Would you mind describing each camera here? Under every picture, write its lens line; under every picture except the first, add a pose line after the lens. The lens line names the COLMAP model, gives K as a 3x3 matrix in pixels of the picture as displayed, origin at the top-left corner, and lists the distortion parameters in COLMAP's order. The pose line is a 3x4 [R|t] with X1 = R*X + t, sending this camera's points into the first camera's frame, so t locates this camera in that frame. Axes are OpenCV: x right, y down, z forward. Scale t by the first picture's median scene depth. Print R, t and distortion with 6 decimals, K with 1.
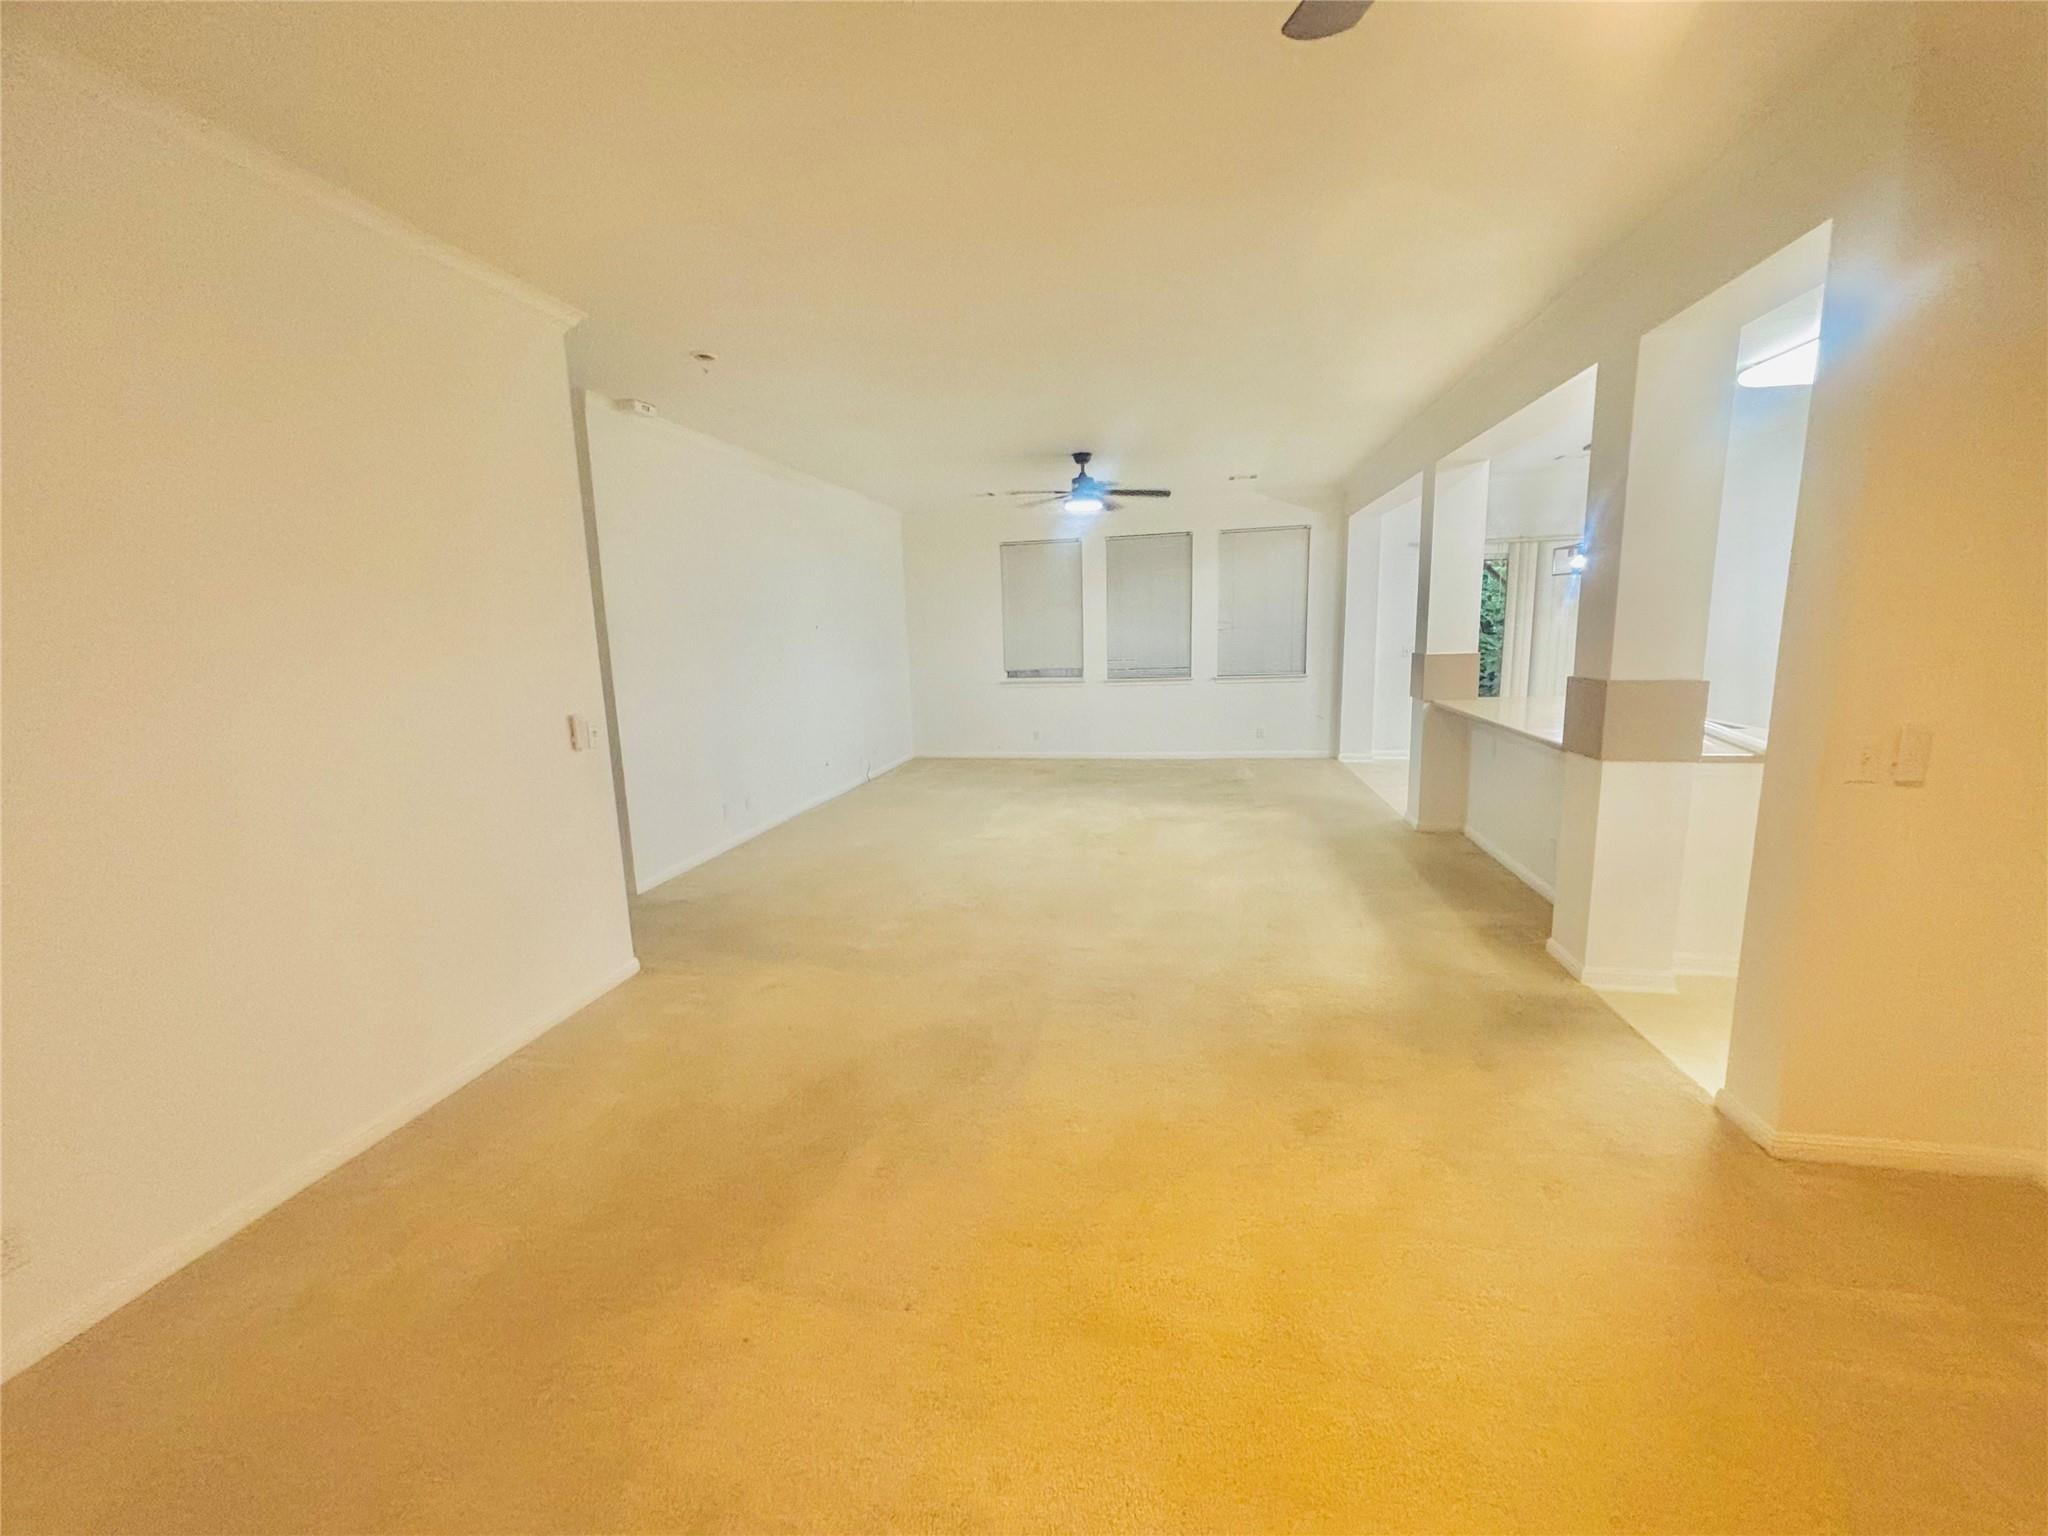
lens RADIAL K [[831.1, 0, 1026.3], [0, 831.1, 767.2], [0, 0, 1]] dist [0.001050, -0.000109]
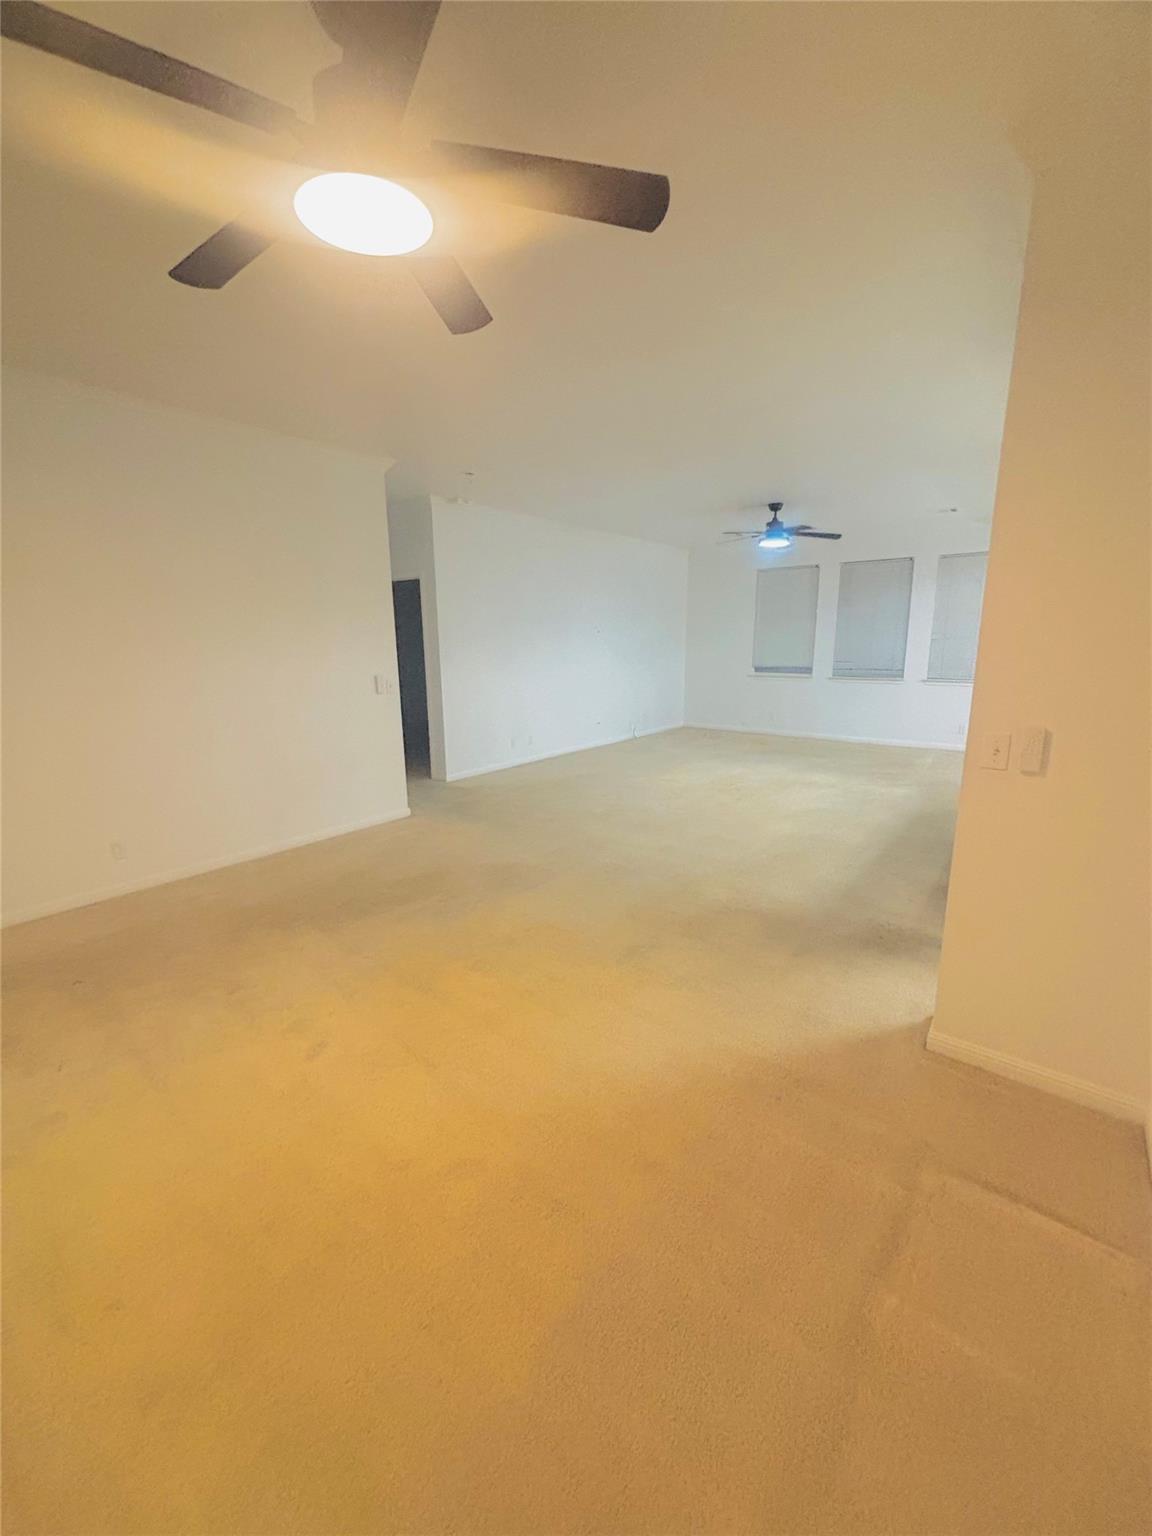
lens RADIAL K [[623.4, 0, 572.4], [0, 623.4, 763.9], [0, 0, 1]] dist [0.001050, -0.000109]
pose [[0.888980, 0.112924, -0.443805, 0.219238], [-0.093756, 0.993472, 0.064983, 0.002122], [0.448246, -0.016159, 0.893764, -0.036315]]
